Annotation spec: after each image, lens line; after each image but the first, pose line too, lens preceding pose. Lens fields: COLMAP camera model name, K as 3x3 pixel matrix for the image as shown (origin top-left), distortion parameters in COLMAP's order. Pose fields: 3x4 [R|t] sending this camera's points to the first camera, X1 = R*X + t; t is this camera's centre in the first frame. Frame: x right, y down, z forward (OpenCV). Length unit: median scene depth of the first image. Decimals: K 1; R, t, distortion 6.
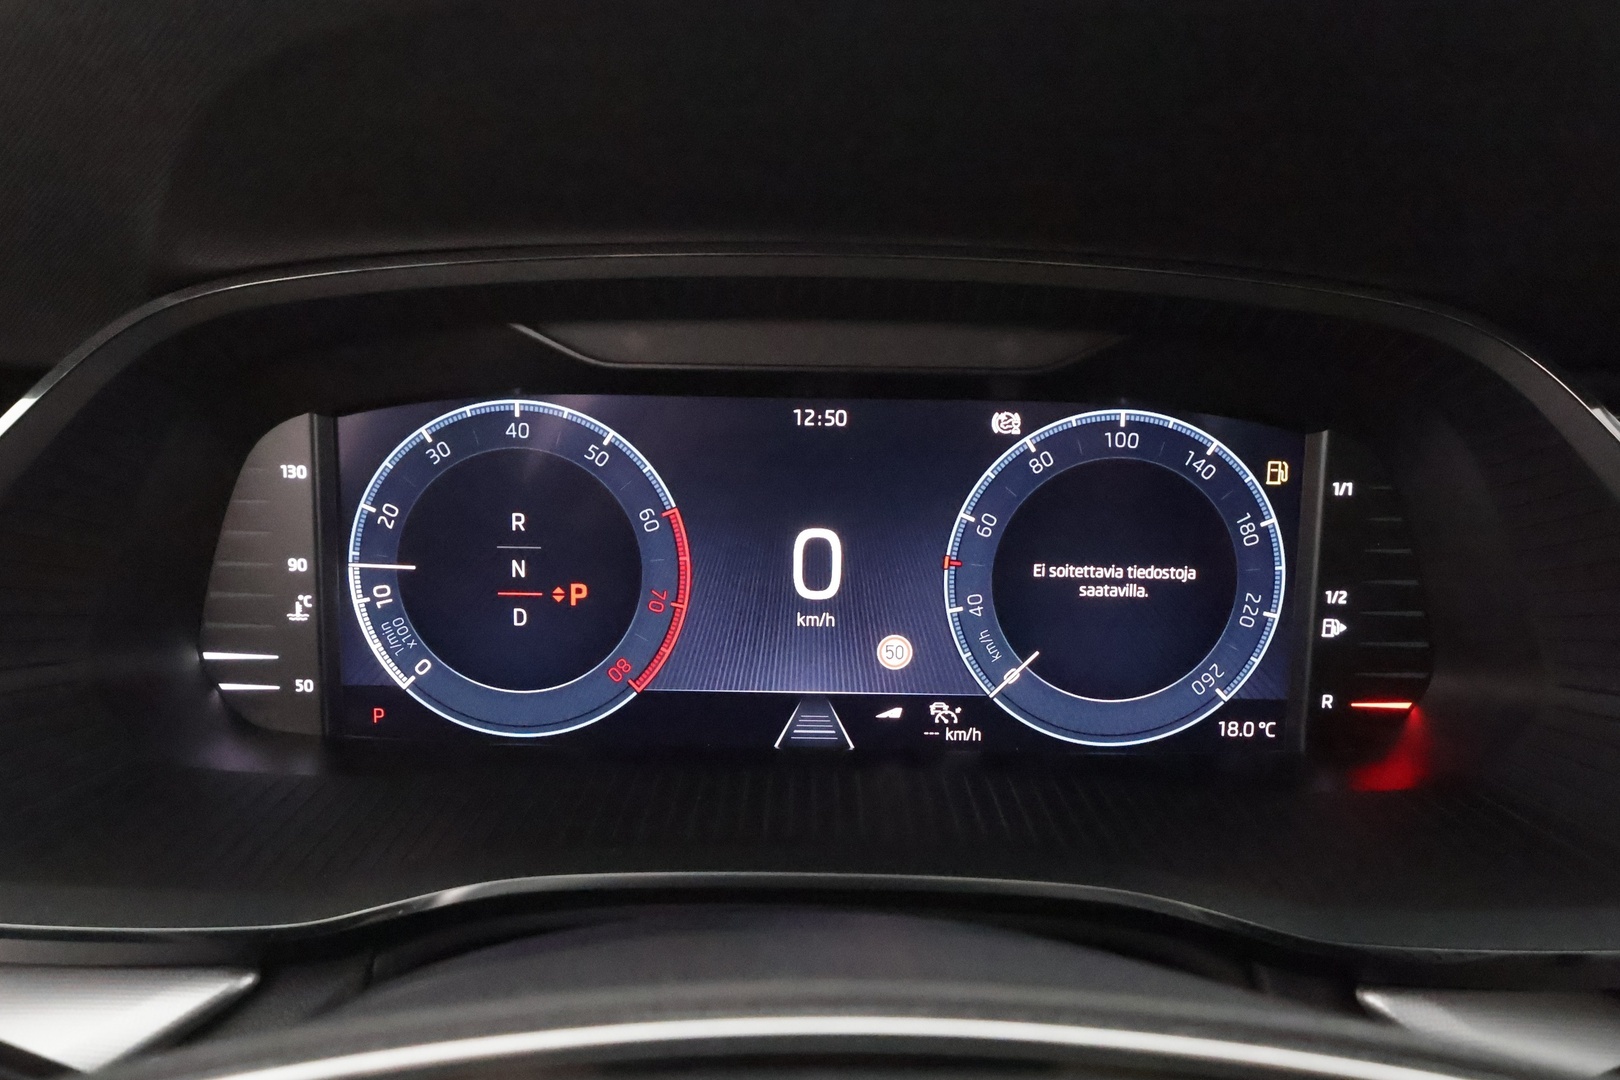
lens RADIAL K [[1297.2, 0, 824.4], [0, 1297.2, 547.7], [0, 0, 1]] dist [0.000650, 0.012163]
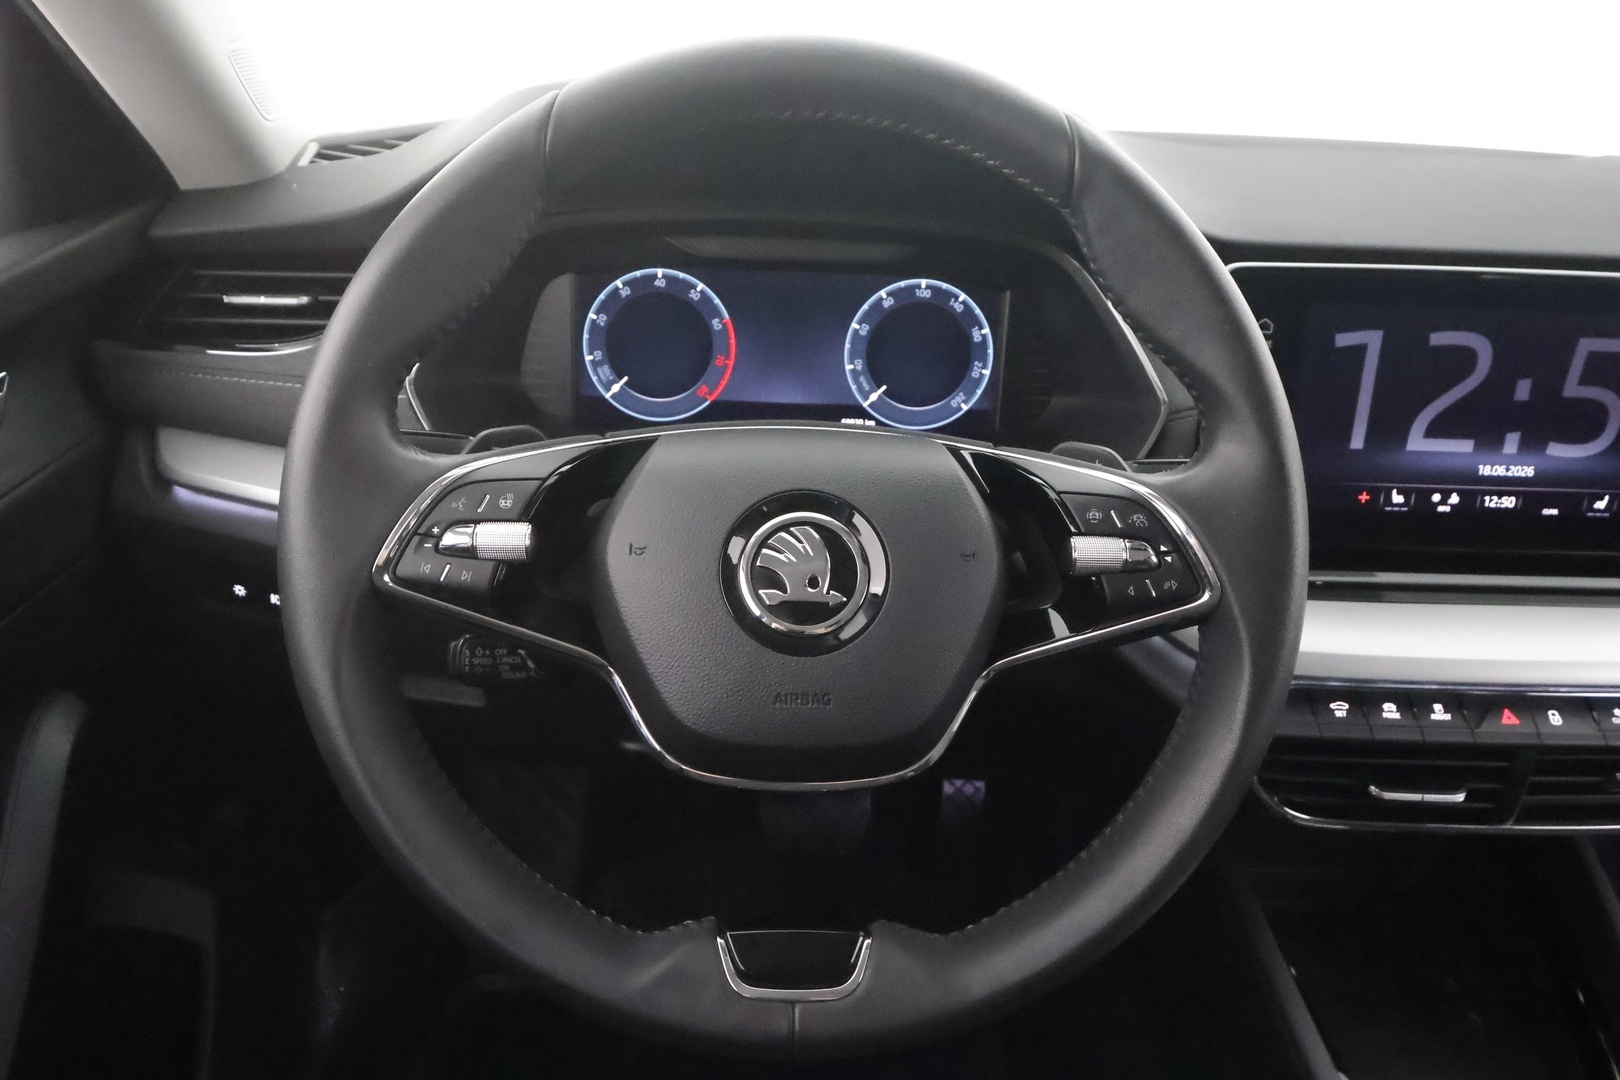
lens RADIAL K [[1184.5, 0, 803.4], [0, 1184.5, 555.1], [0, 0, 1]] dist [-0.019567, 0.007762]
pose [[0.997664, 0.007324, 0.067912, -0.121682], [-0.018566, 0.985881, 0.166417, 0.029885], [-0.065735, -0.167290, 0.983714, -1.121266]]
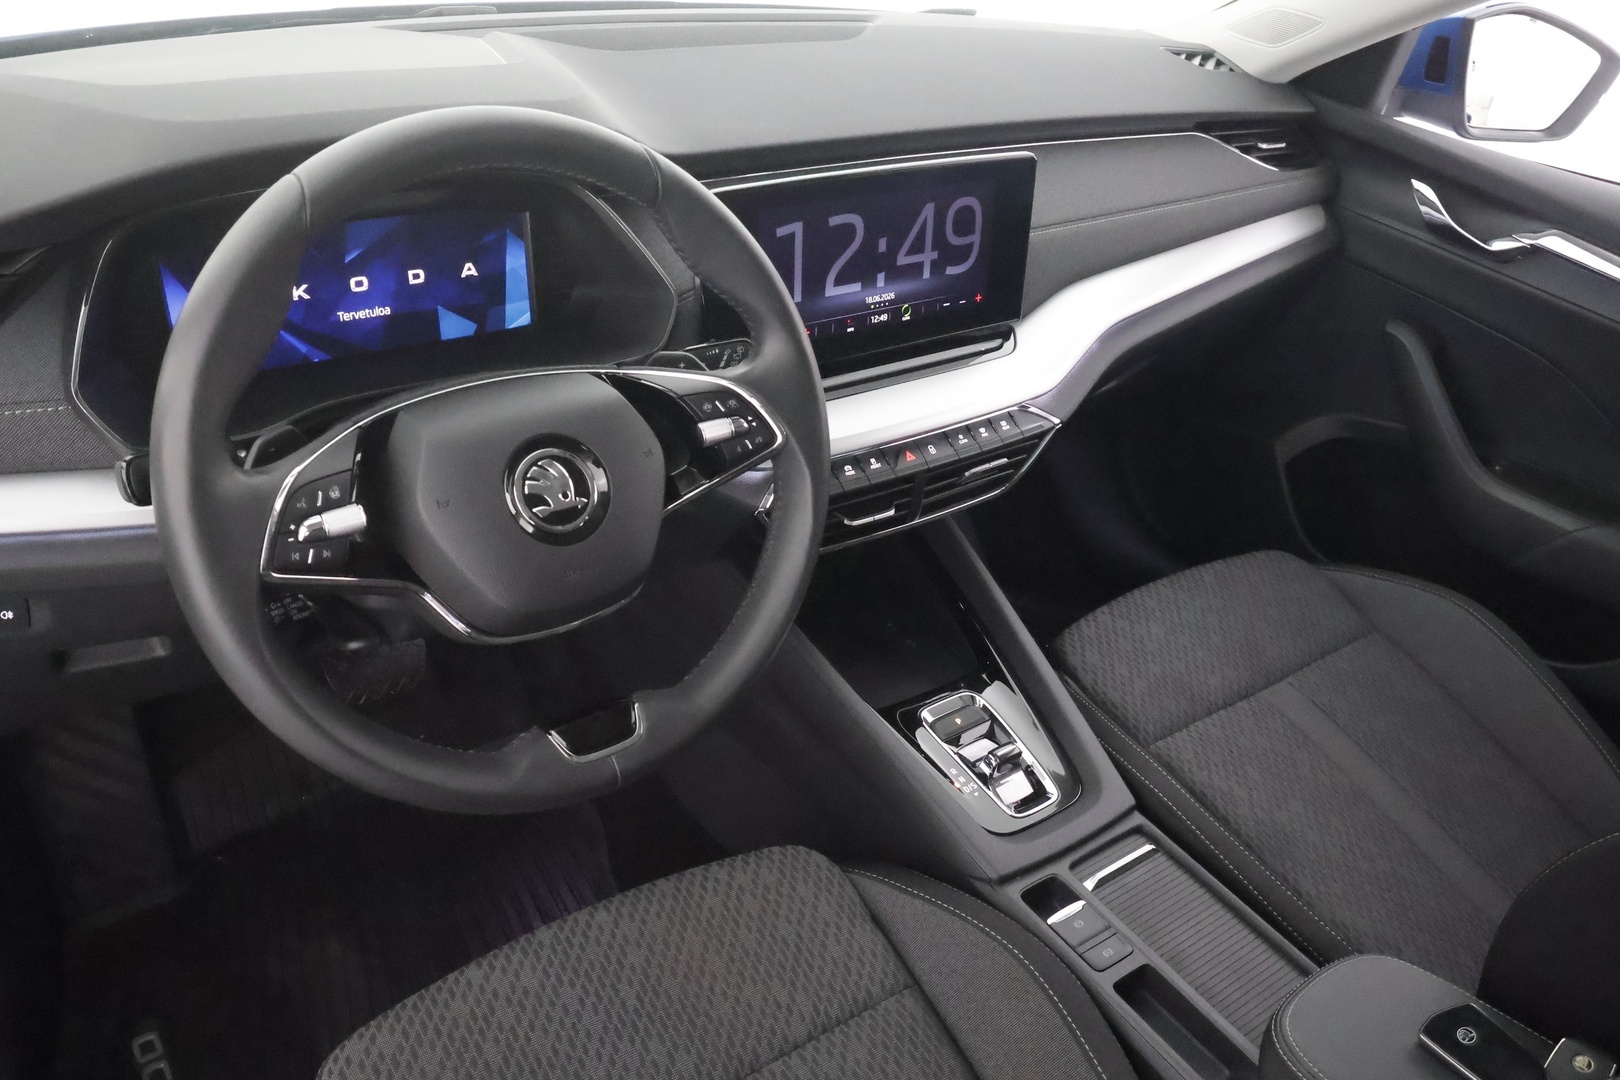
lens RADIAL K [[1297.2, 0, 826.6], [0, 1297.2, 552.6], [0, 0, 1]] dist [0.000650, 0.012163]
pose [[0.777045, -0.273785, 0.566783, -0.939501], [0.057520, 0.927567, 0.369204, -0.409302], [-0.626812, -0.254286, 0.736509, -1.729826]]
